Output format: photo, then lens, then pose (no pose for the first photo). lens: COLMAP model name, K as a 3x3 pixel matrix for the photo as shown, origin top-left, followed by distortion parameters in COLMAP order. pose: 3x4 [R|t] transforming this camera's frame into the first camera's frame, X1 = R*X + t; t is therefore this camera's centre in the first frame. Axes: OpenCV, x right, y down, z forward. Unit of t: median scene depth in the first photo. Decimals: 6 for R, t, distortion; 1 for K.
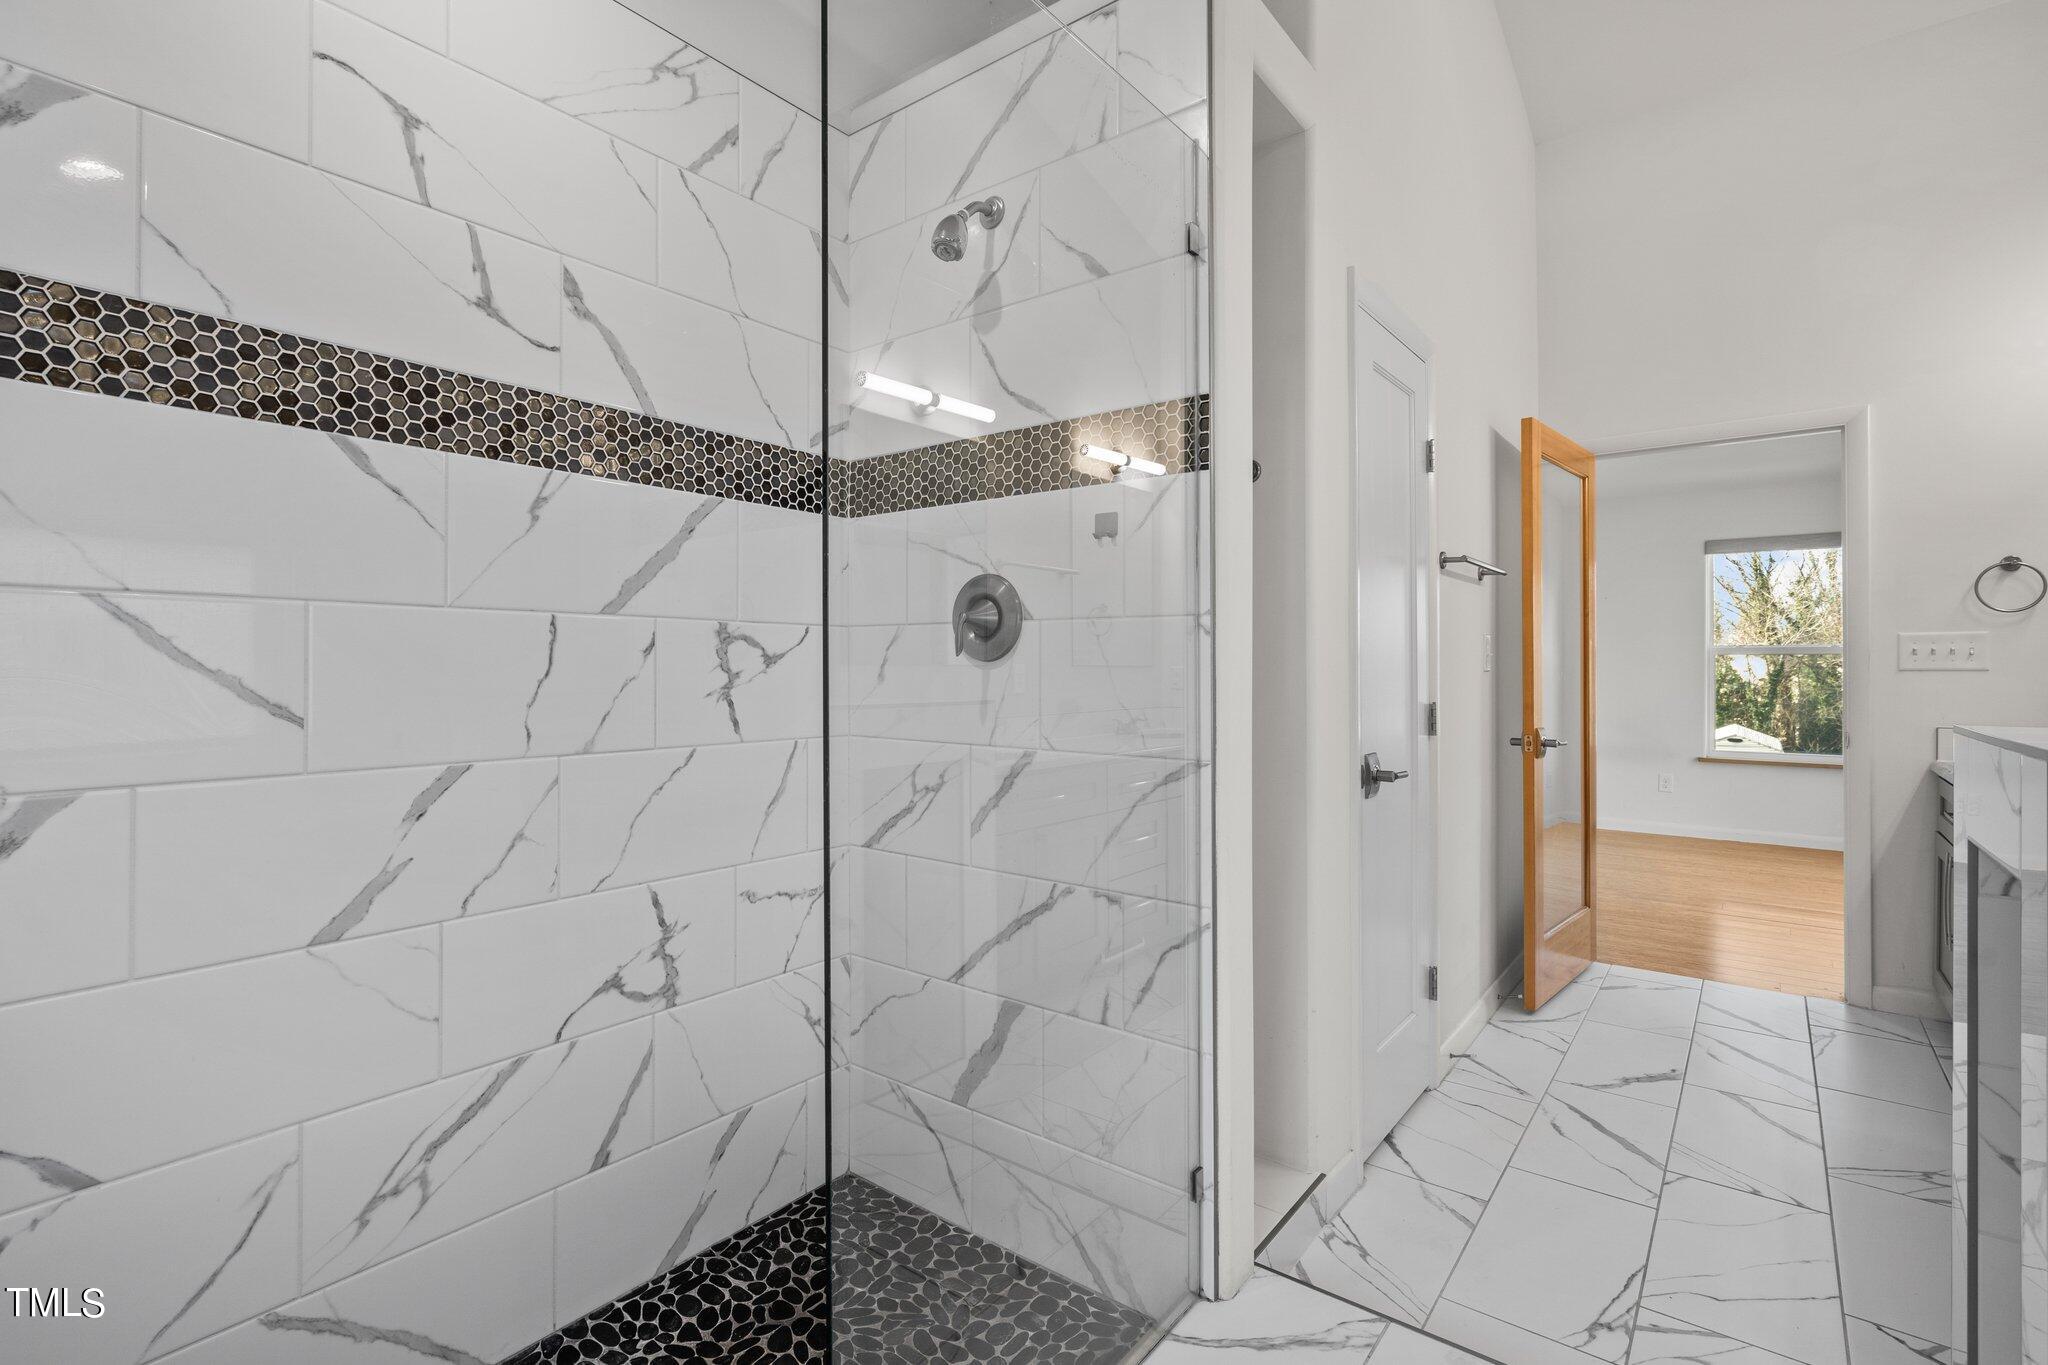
lens RADIAL K [[947.7, 0, 1020.6], [0, 947.7, 661.9], [0, 0, 1]] dist [-0.000295, -0.001084]
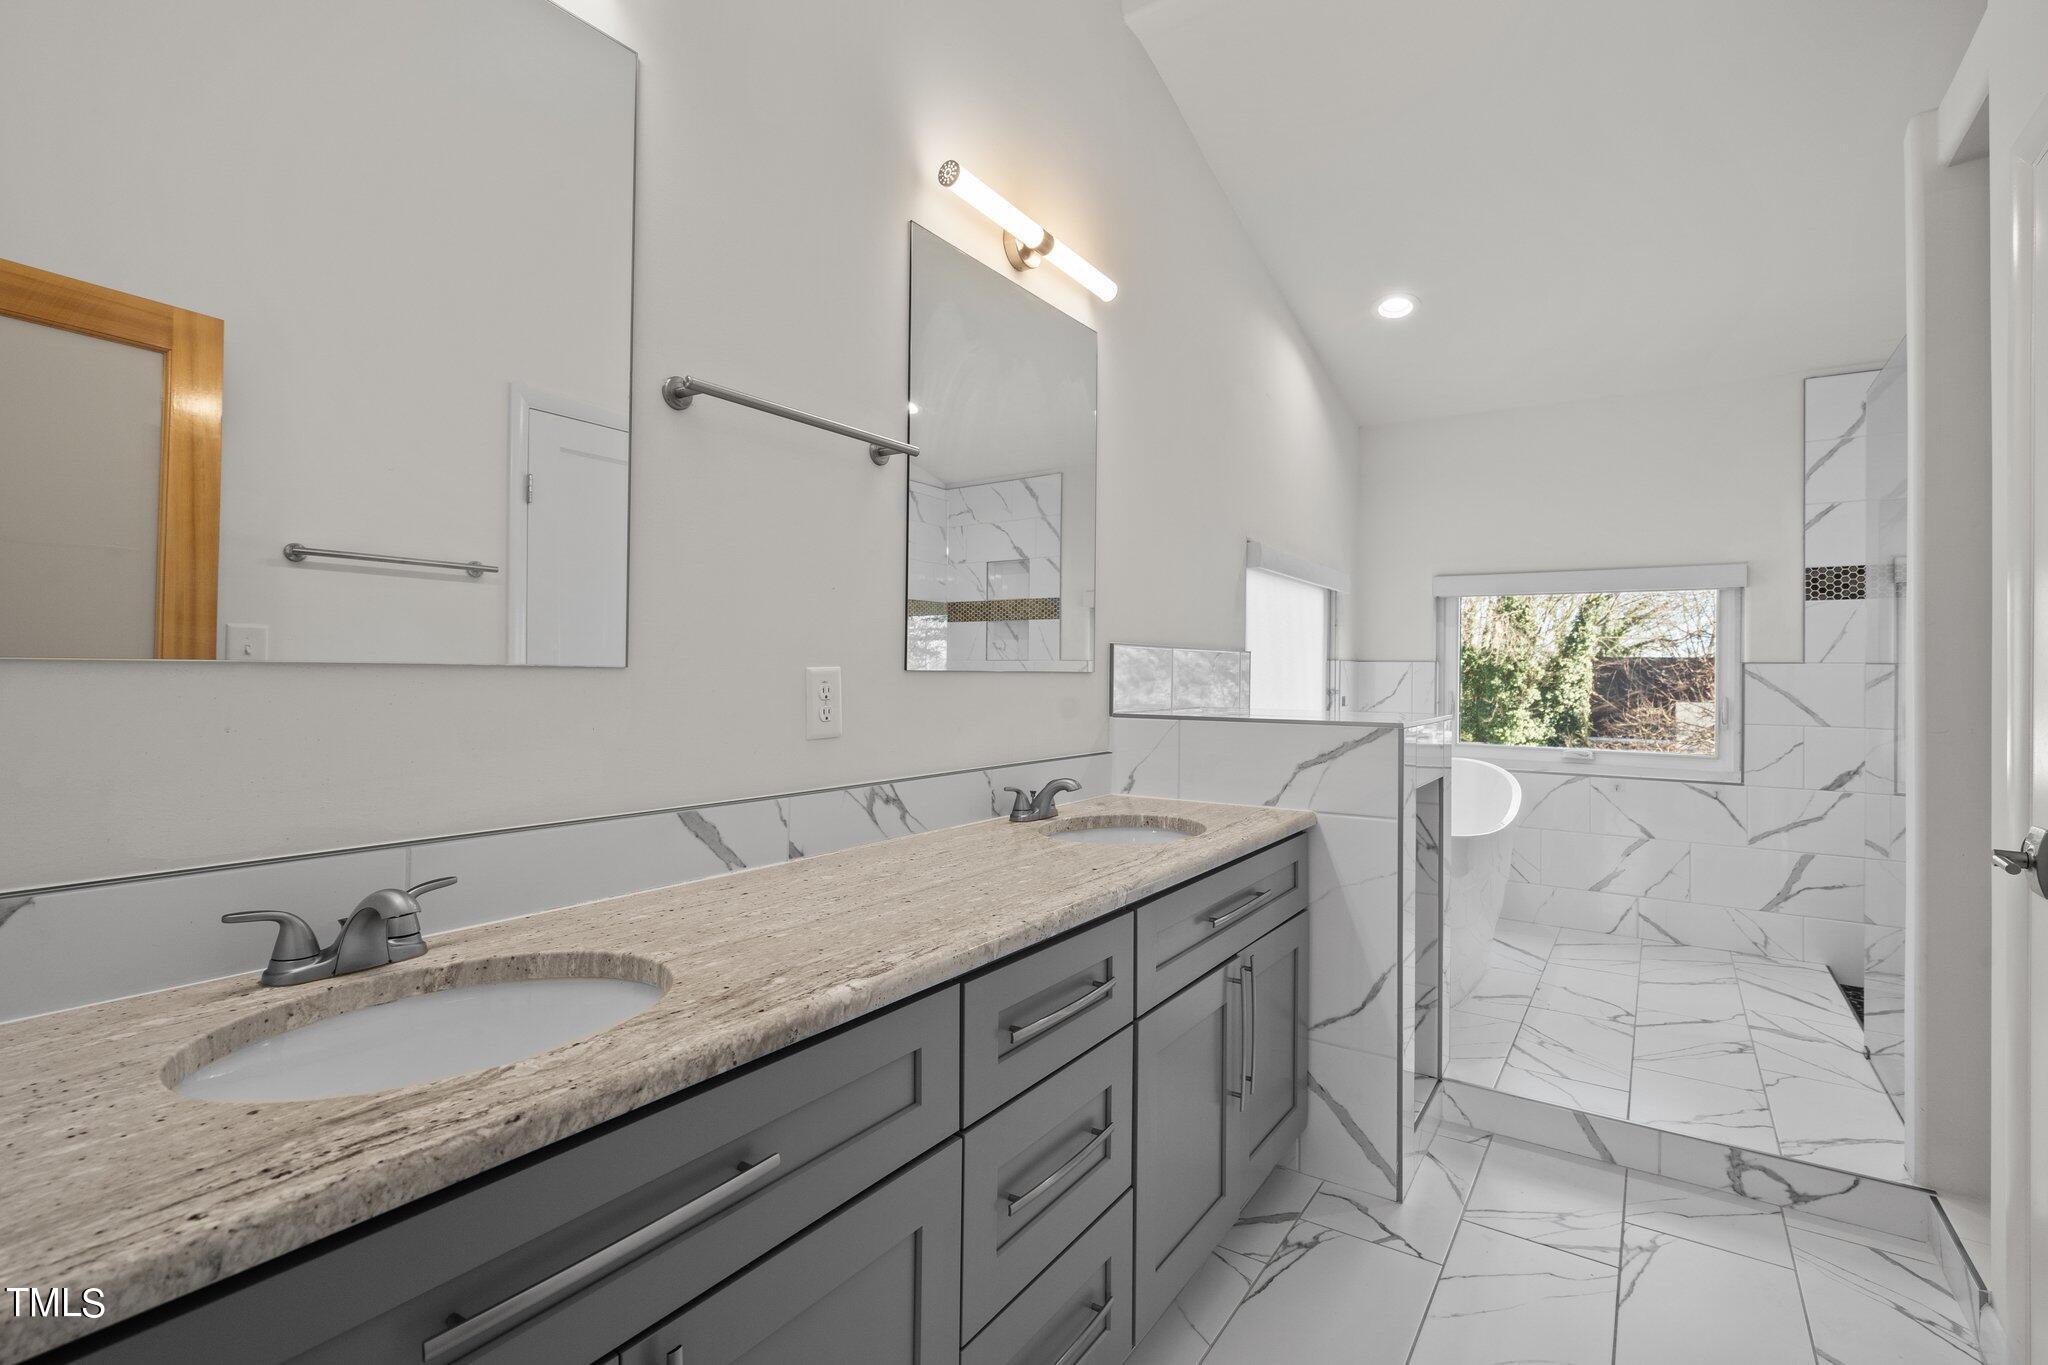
lens RADIAL K [[947.7, 0, 1020.6], [0, 947.7, 661.9], [0, 0, 1]] dist [-0.000295, -0.001084]
pose [[-0.997304, -0.014511, -0.071938, 1.073193], [-0.013257, 0.999752, -0.017887, 0.004623], [0.072180, -0.016885, -0.997249, 1.538371]]
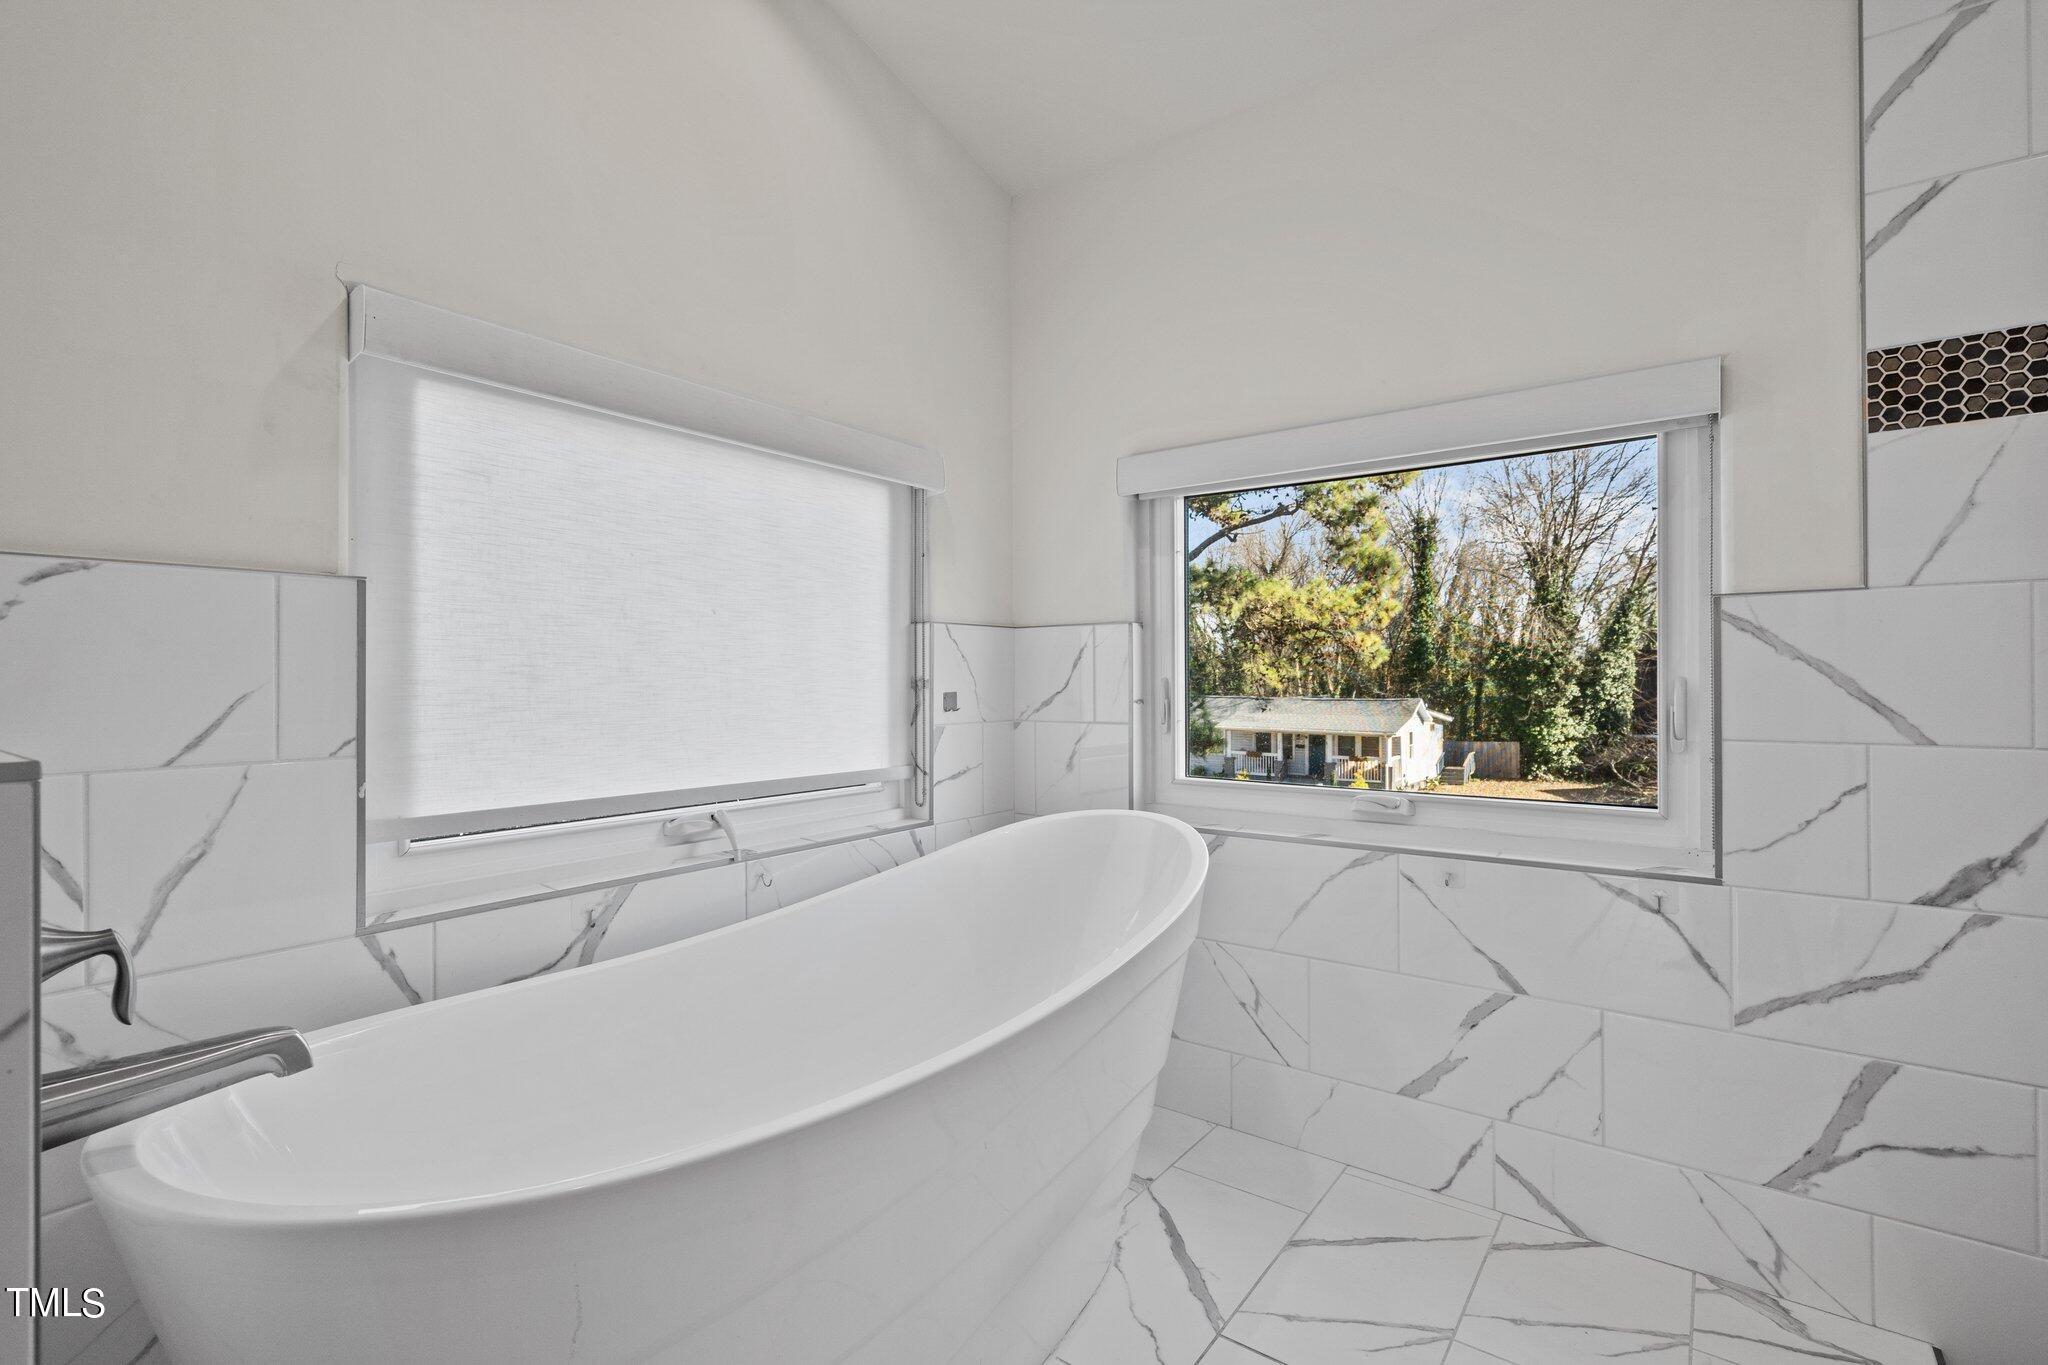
lens RADIAL K [[947.9, 0, 1013.6], [0, 947.9, 673.6], [0, 0, 1]] dist [-0.002142, 0.000585]
pose [[-0.999580, 0.003074, -0.028825, 0.249878], [0.003387, 0.999936, -0.010829, 0.023580], [0.028790, -0.010922, -0.999526, 0.678467]]
